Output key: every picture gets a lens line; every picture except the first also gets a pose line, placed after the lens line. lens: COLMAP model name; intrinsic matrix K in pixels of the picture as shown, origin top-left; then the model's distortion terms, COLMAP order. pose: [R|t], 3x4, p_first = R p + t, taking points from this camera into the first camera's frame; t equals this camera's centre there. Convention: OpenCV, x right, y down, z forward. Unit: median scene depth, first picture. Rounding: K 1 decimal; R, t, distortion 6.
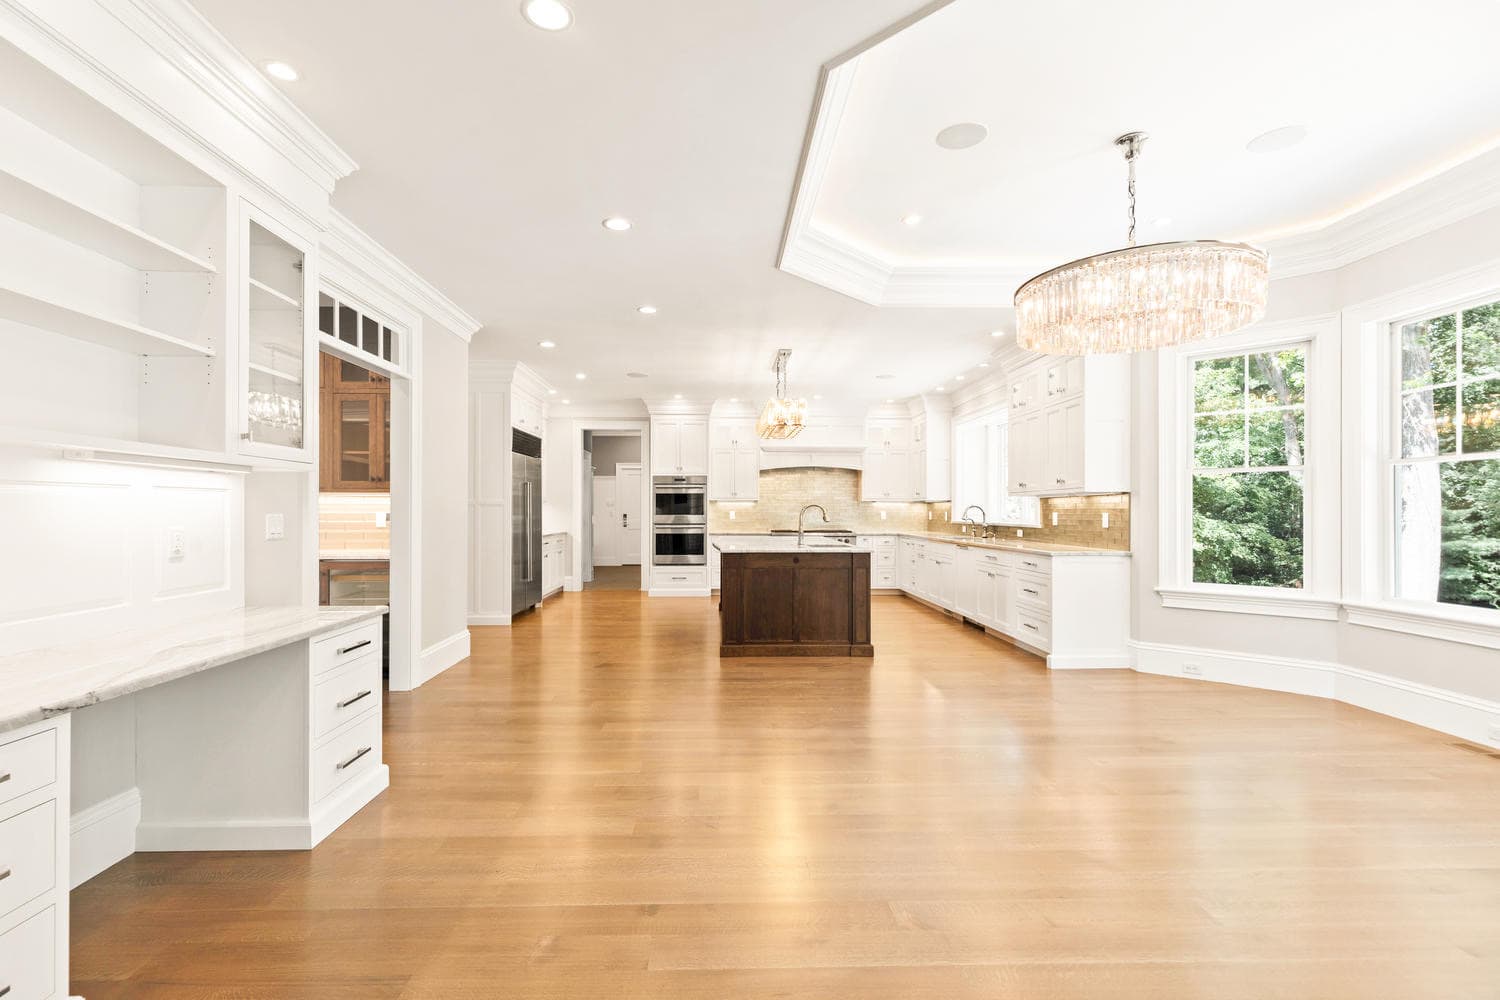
lens RADIAL K [[688.9, 0, 743.2], [0, 688.9, 508.1], [0, 0, 1]] dist [-0.001325, -0.000047]
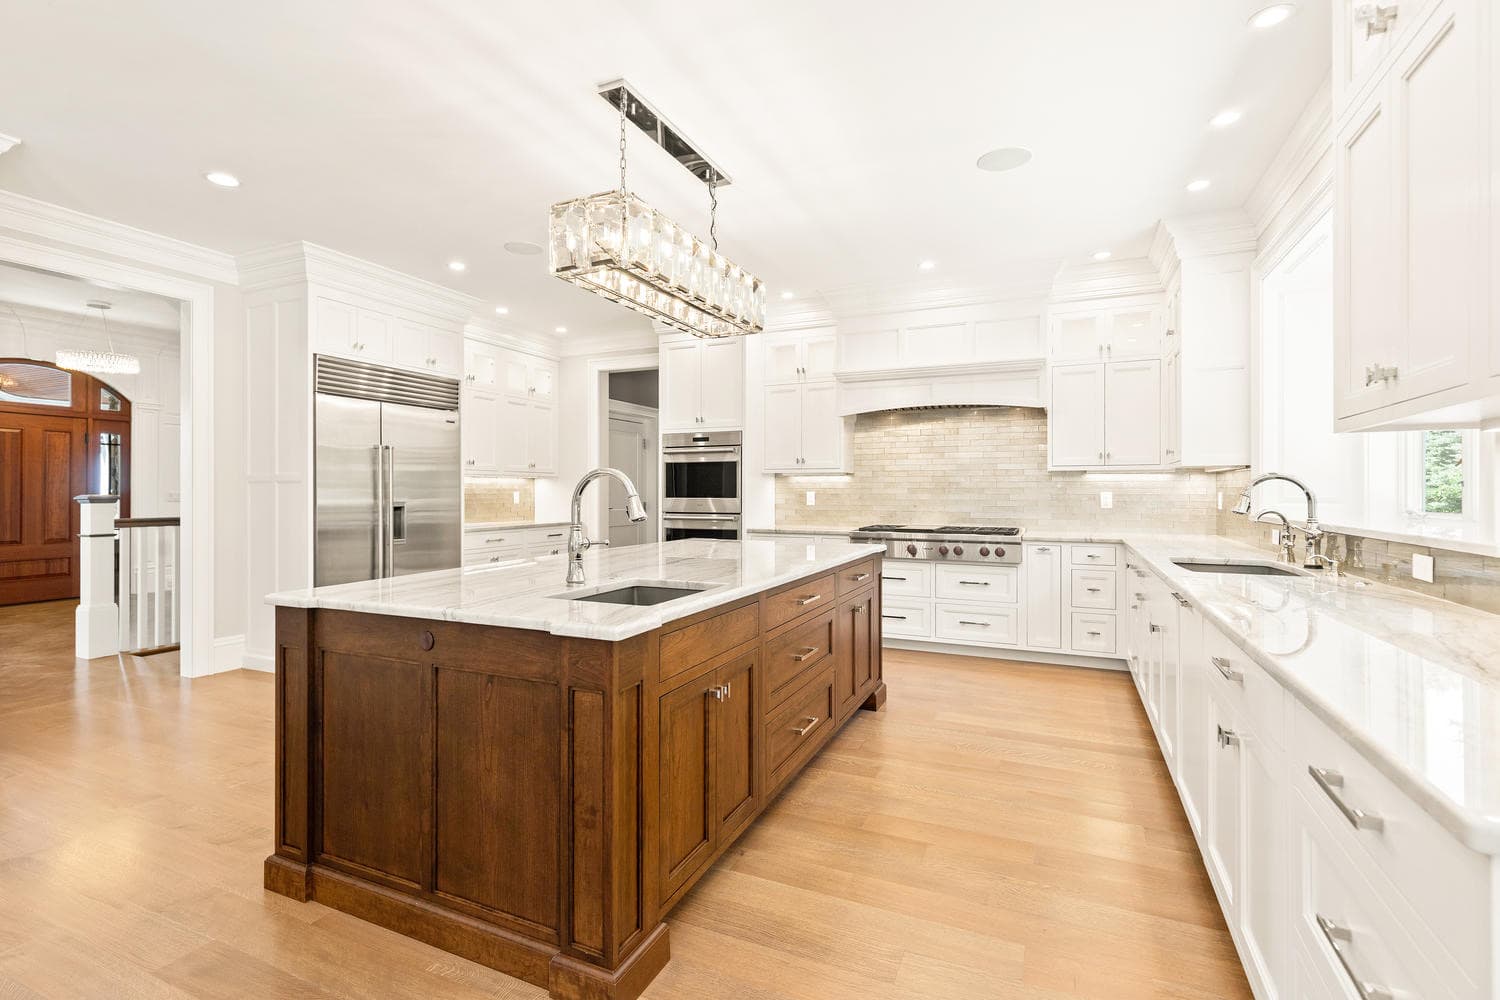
lens RADIAL K [[688.9, 0, 762.2], [0, 688.9, 492.3], [0, 0, 1]] dist [-0.001325, -0.000047]
pose [[0.889981, -0.001783, -0.455993, 0.225881], [0.002486, 0.999996, 0.000942, 0.004357], [0.455990, -0.001972, 0.889983, 0.491419]]
